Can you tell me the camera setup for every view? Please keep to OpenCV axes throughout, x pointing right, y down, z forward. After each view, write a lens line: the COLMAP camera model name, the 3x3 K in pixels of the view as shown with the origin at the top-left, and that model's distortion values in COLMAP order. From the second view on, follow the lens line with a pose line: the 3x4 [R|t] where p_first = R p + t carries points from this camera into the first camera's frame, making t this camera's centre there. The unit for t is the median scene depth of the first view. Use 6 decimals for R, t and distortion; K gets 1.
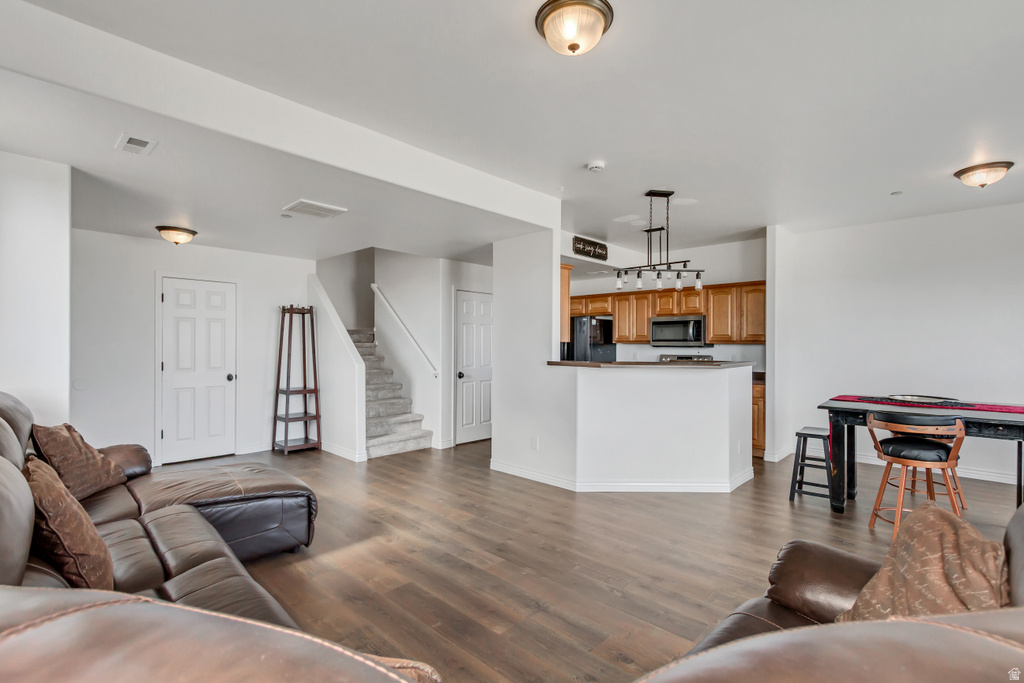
lens RADIAL K [[473.4, 0, 511.0], [0, 473.4, 345.5], [0, 0, 1]] dist [0.014304, -0.006255]
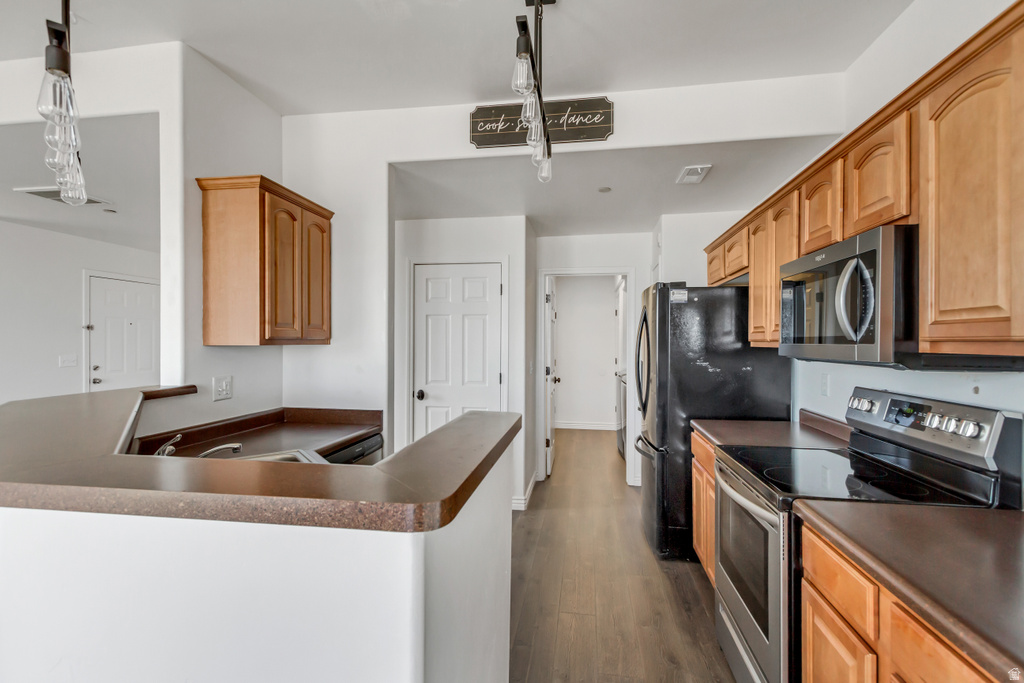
lens RADIAL K [[473.4, 0, 511.0], [0, 473.4, 345.5], [0, 0, 1]] dist [0.014304, -0.006255]
pose [[0.561551, 0.006009, -0.827421, 0.548198], [-0.006225, 0.999976, 0.003037, -0.008799], [0.827419, 0.003446, 0.561574, 0.810880]]
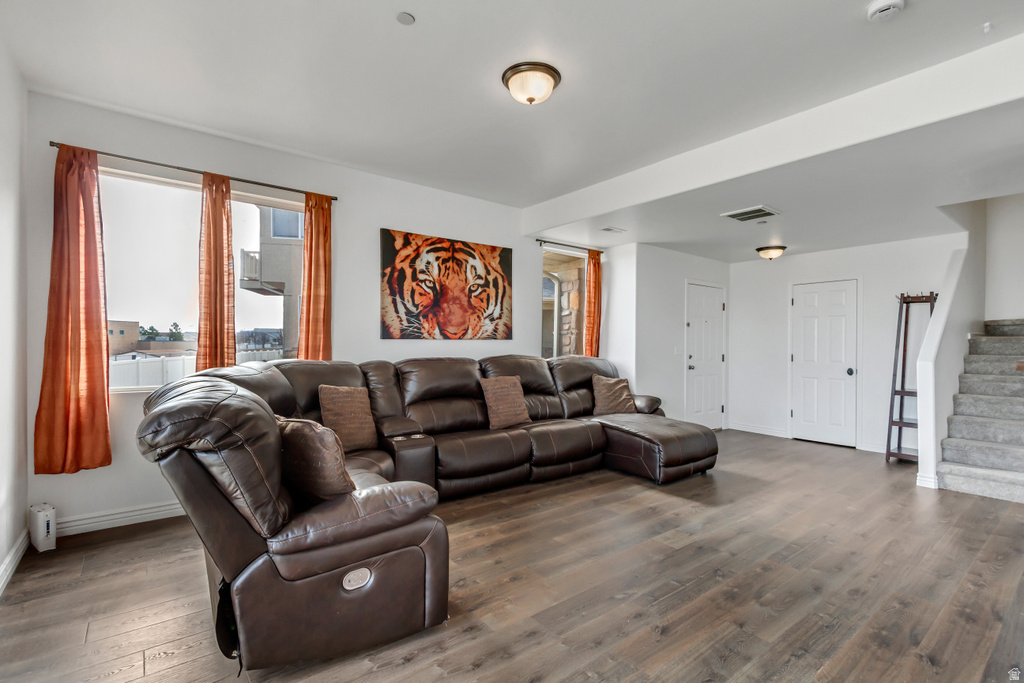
lens RADIAL K [[473.4, 0, 511.0], [0, 473.4, 345.5], [0, 0, 1]] dist [0.014304, -0.006255]
pose [[-0.144985, -0.004900, -0.989422, 0.532479], [-0.009829, 0.999946, -0.003511, 0.021737], [0.989385, 0.009216, -0.145025, 0.424120]]
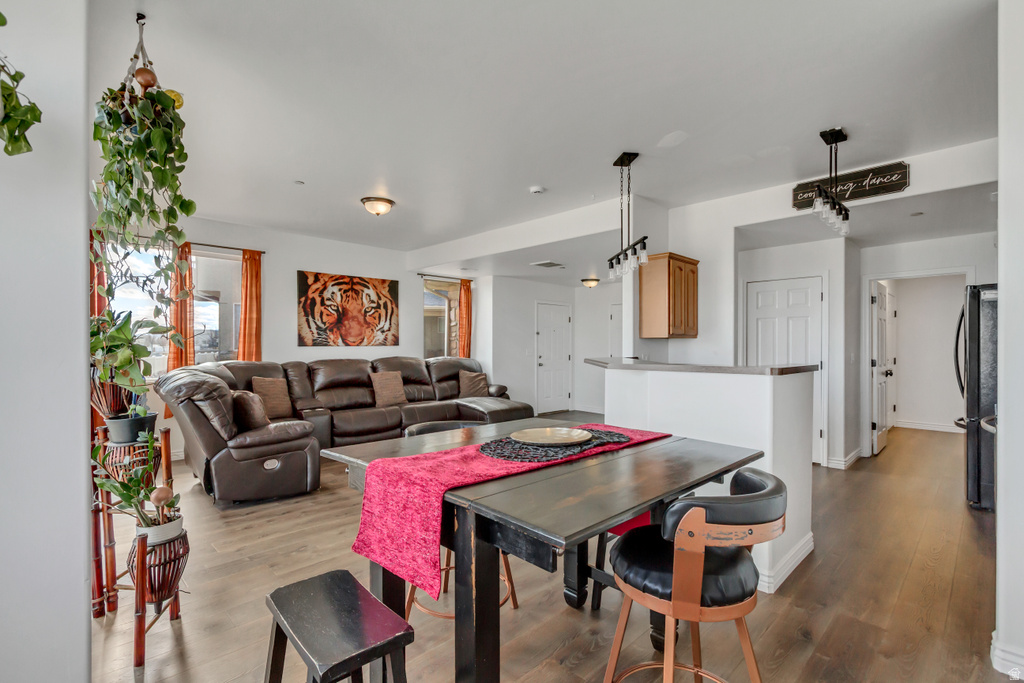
lens RADIAL K [[473.4, 0, 511.0], [0, 473.4, 345.5], [0, 0, 1]] dist [0.014304, -0.006255]
pose [[-0.035223, -0.004835, -0.999368, 0.883590], [-0.005839, 0.999972, -0.004632, 0.011223], [0.999362, 0.005672, -0.035250, 0.633832]]
